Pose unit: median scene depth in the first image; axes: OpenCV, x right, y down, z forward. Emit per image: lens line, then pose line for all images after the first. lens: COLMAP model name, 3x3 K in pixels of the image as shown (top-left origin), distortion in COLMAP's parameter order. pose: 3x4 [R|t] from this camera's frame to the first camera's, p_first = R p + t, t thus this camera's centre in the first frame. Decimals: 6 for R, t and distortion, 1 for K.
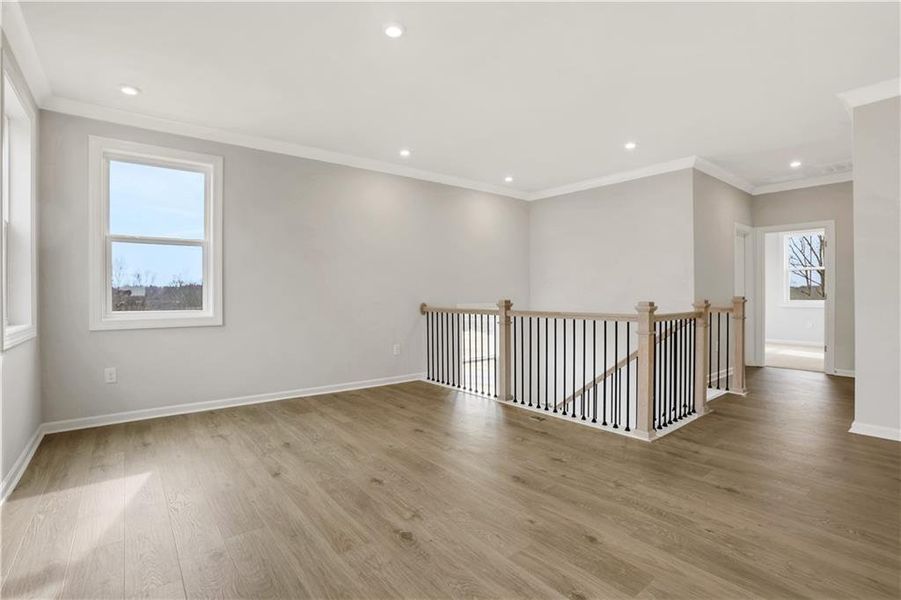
lens RADIAL K [[420.8, 0, 448.7], [0, 420.8, 291.0], [0, 0, 1]] dist [-0.073109, 0.029087]
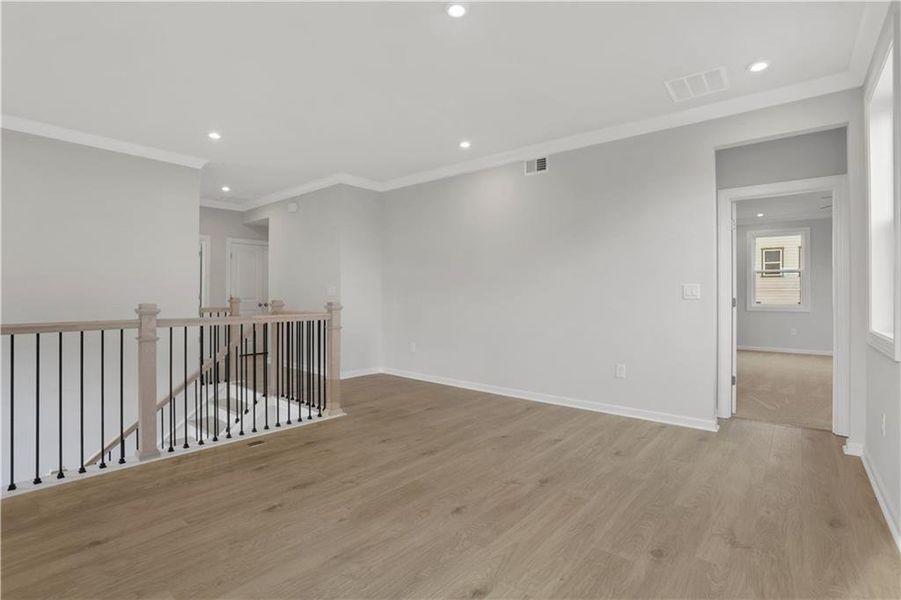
lens RADIAL K [[428.7, 0, 443.5], [0, 428.7, 293.2], [0, 0, 1]] dist [-0.059436, 0.000785]
pose [[-0.191137, 0.010571, 0.981506, -0.829085], [-0.011787, 0.999845, -0.013064, 0.013330], [-0.981493, -0.014066, -0.190983, 0.960838]]
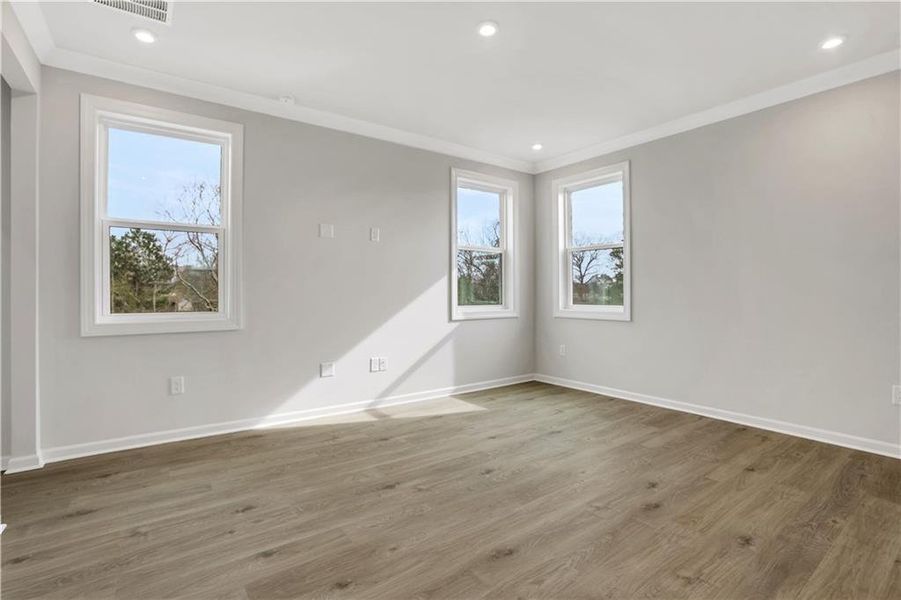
lens RADIAL K [[428.7, 0, 443.5], [0, 428.7, 293.2], [0, 0, 1]] dist [-0.059436, 0.000785]
pose [[-0.045252, 0.008867, -0.998936, 0.717510], [0.010694, 0.999908, 0.008391, -0.002857], [0.998918, -0.010302, -0.045342, 0.750177]]
